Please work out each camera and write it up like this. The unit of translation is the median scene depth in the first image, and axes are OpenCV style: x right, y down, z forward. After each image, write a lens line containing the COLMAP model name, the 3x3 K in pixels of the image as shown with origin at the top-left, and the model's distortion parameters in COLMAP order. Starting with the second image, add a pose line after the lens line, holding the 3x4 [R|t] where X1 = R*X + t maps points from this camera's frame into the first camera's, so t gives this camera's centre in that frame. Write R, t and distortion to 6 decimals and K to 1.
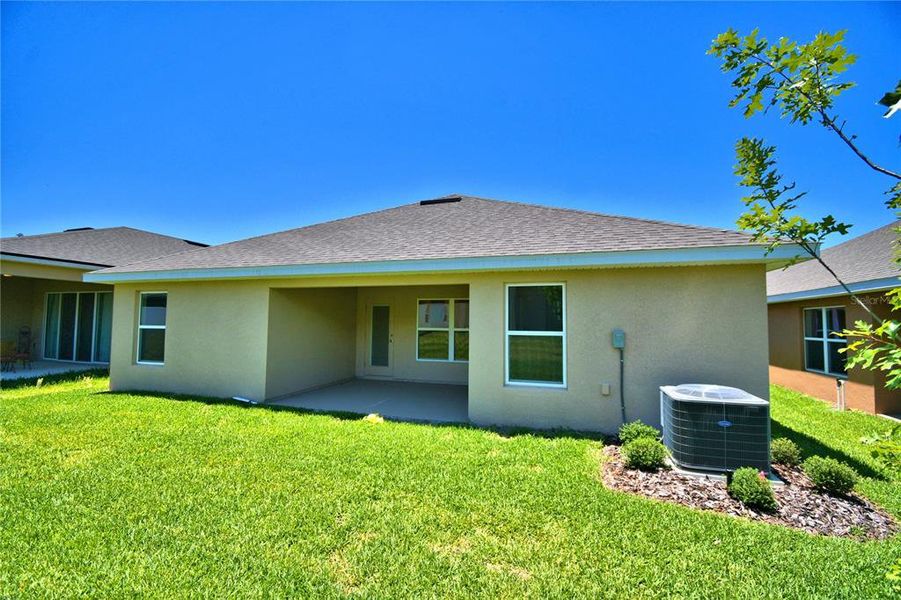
lens RADIAL K [[389.5, 0, 450.5], [0, 389.5, 300.0], [0, 0, 1]] dist [-0.016855, -0.000782]
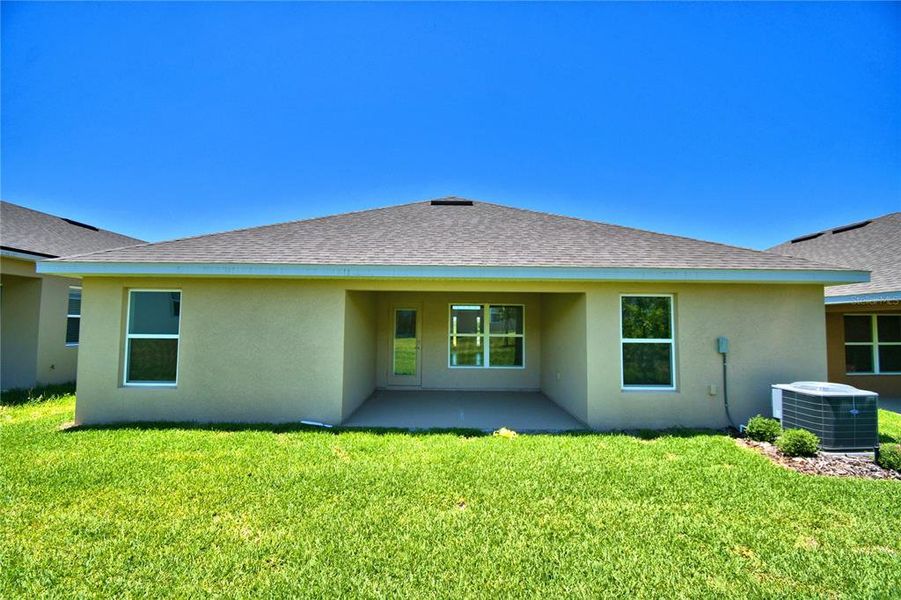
lens RADIAL K [[389.5, 0, 450.5], [0, 389.5, 300.0], [0, 0, 1]] dist [-0.016855, -0.000782]
pose [[0.952581, 0.018847, 0.303701, -0.610090], [-0.018108, 0.999822, -0.005251, -0.011002], [-0.303746, -0.000497, 0.952753, 0.139754]]
